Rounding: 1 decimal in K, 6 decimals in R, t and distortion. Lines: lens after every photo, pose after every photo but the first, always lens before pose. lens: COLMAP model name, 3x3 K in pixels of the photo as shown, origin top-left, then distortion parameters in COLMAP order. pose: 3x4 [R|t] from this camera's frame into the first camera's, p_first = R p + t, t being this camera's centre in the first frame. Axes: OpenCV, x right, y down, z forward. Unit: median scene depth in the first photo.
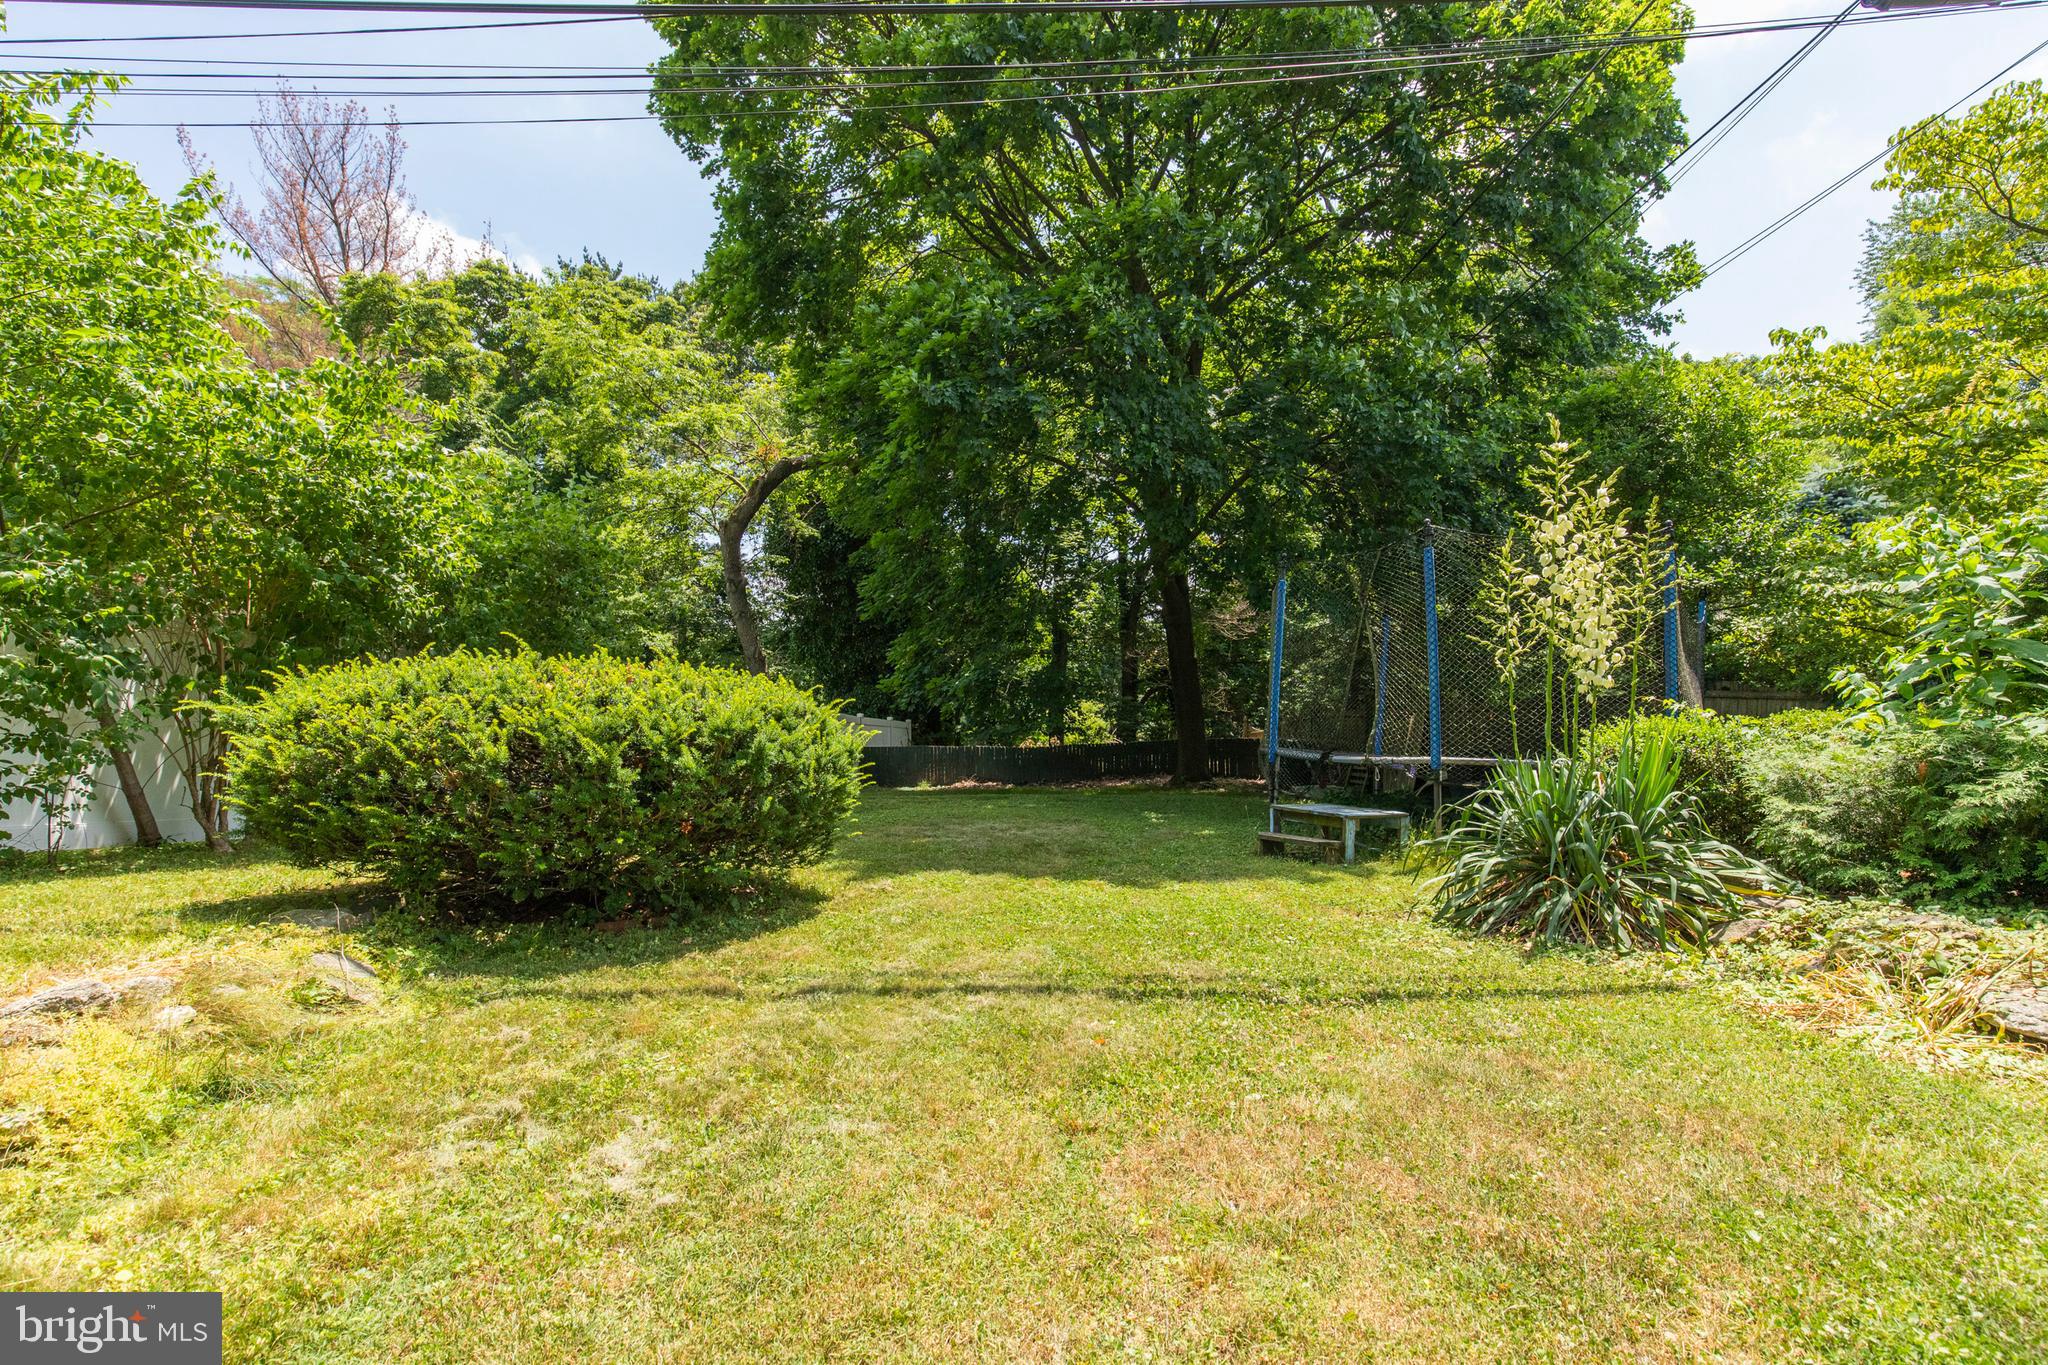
lens RADIAL K [[927.0, 0, 1021.0], [0, 927.0, 687.1], [0, 0, 1]] dist [0.009069, -0.000517]
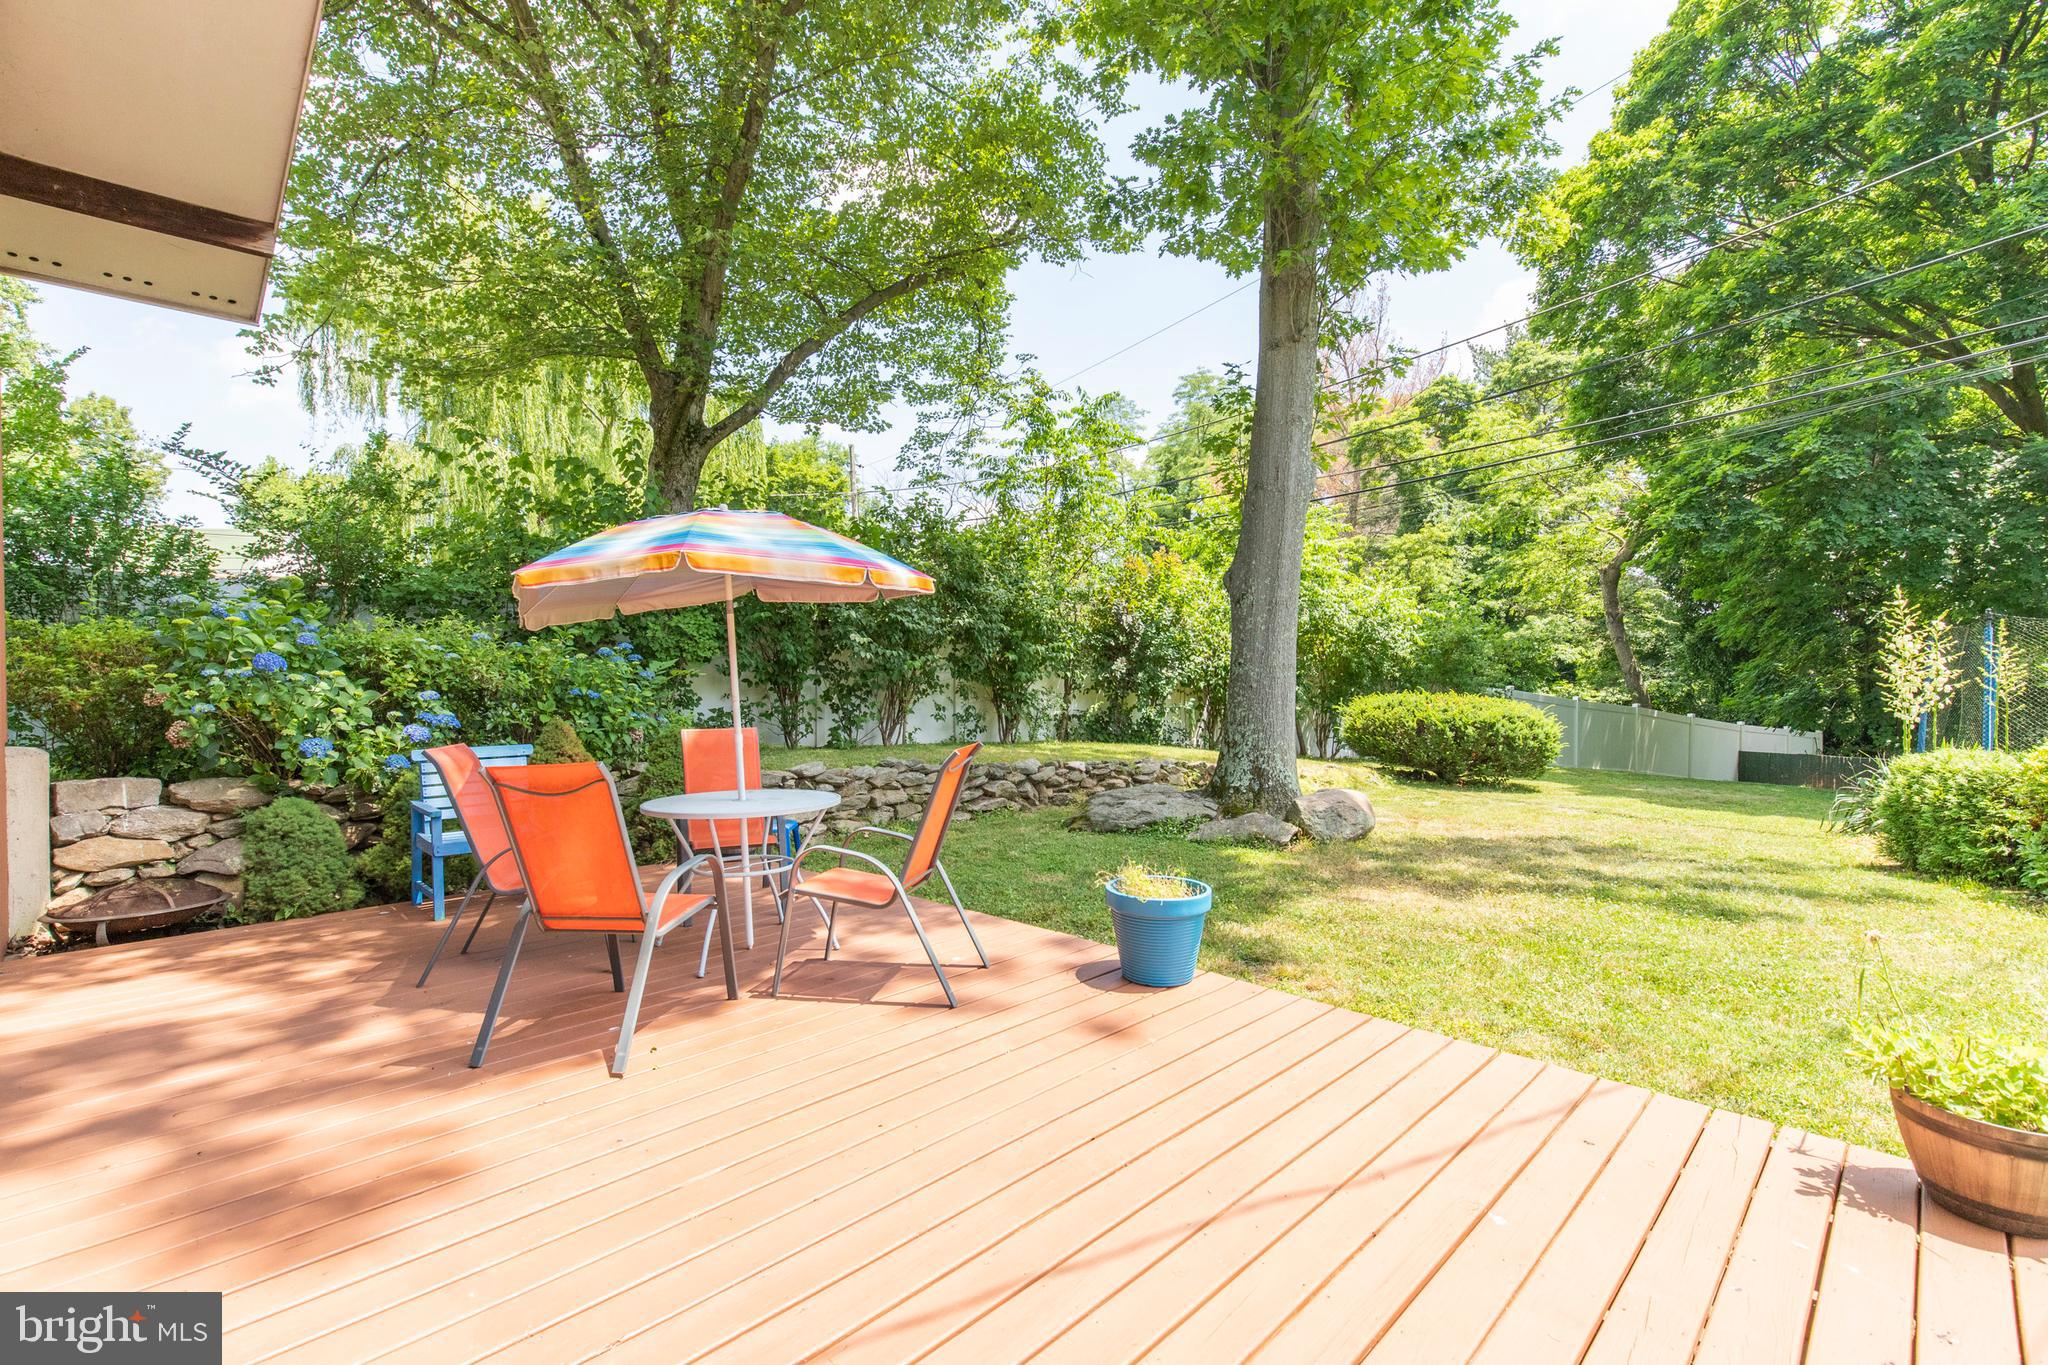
lens RADIAL K [[927.0, 0, 1021.0], [0, 927.0, 687.1], [0, 0, 1]] dist [0.009069, -0.000517]
pose [[0.582857, 0.013964, -0.812455, 1.202542], [-0.021472, 0.999768, 0.001780, -0.037349], [0.812291, 0.016407, 0.583021, -1.899833]]
